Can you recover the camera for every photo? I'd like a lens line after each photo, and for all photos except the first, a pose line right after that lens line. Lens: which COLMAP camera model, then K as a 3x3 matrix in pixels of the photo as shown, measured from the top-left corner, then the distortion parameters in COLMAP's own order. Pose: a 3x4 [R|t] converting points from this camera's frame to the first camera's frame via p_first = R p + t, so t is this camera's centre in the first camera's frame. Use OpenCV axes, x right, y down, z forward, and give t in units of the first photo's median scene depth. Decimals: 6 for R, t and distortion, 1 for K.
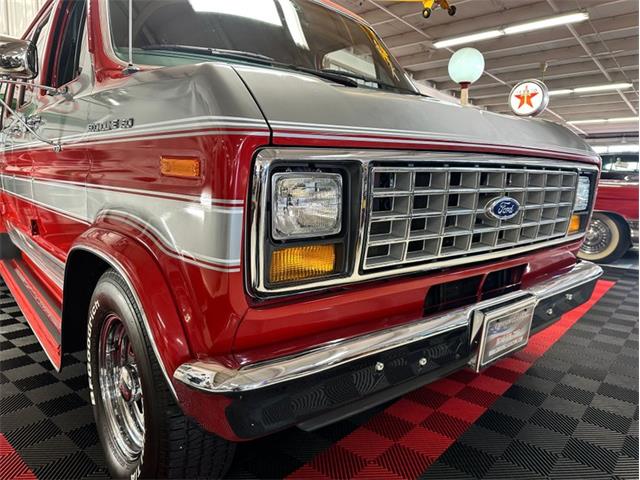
lens RADIAL K [[456.9, 0, 320.6], [0, 456.9, 239.7], [0, 0, 1]] dist [0.022060, -0.029401]
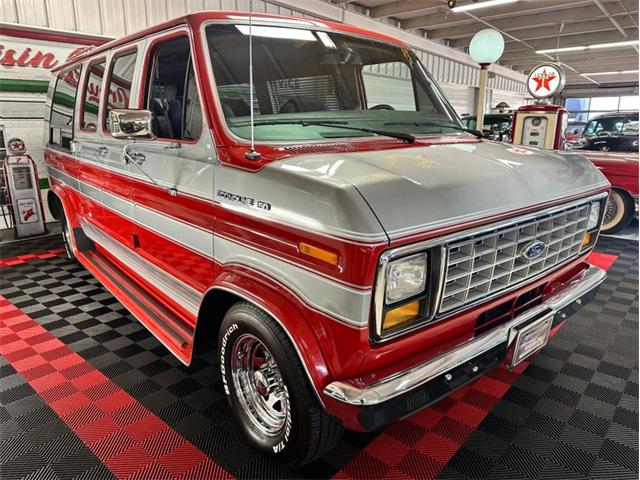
lens RADIAL K [[456.9, 0, 316.3], [0, 456.9, 240.7], [0, 0, 1]] dist [0.022060, -0.029401]
pose [[0.999736, -0.017724, -0.014610, -0.177007], [0.019423, 0.991862, 0.125824, -0.233237], [0.012261, -0.126075, 0.991945, -0.267149]]
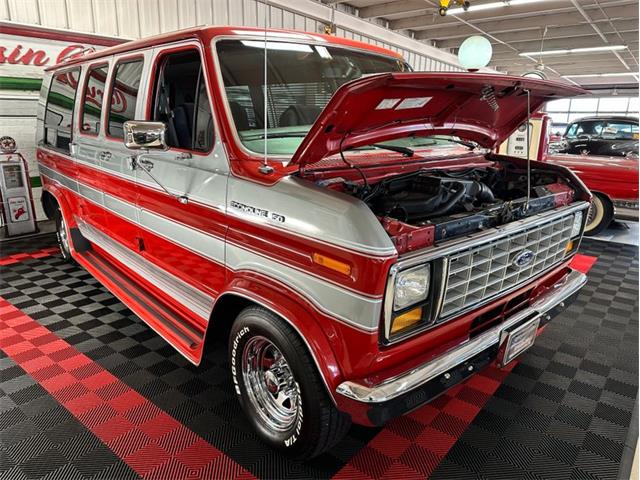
lens RADIAL K [[456.9, 0, 320.4], [0, 456.9, 237.7], [0, 0, 1]] dist [0.022060, -0.029401]
pose [[0.999616, -0.011990, 0.024976, -0.232517], [0.008726, 0.991875, 0.126913, -0.273760], [-0.026295, -0.126646, 0.991599, -0.339470]]
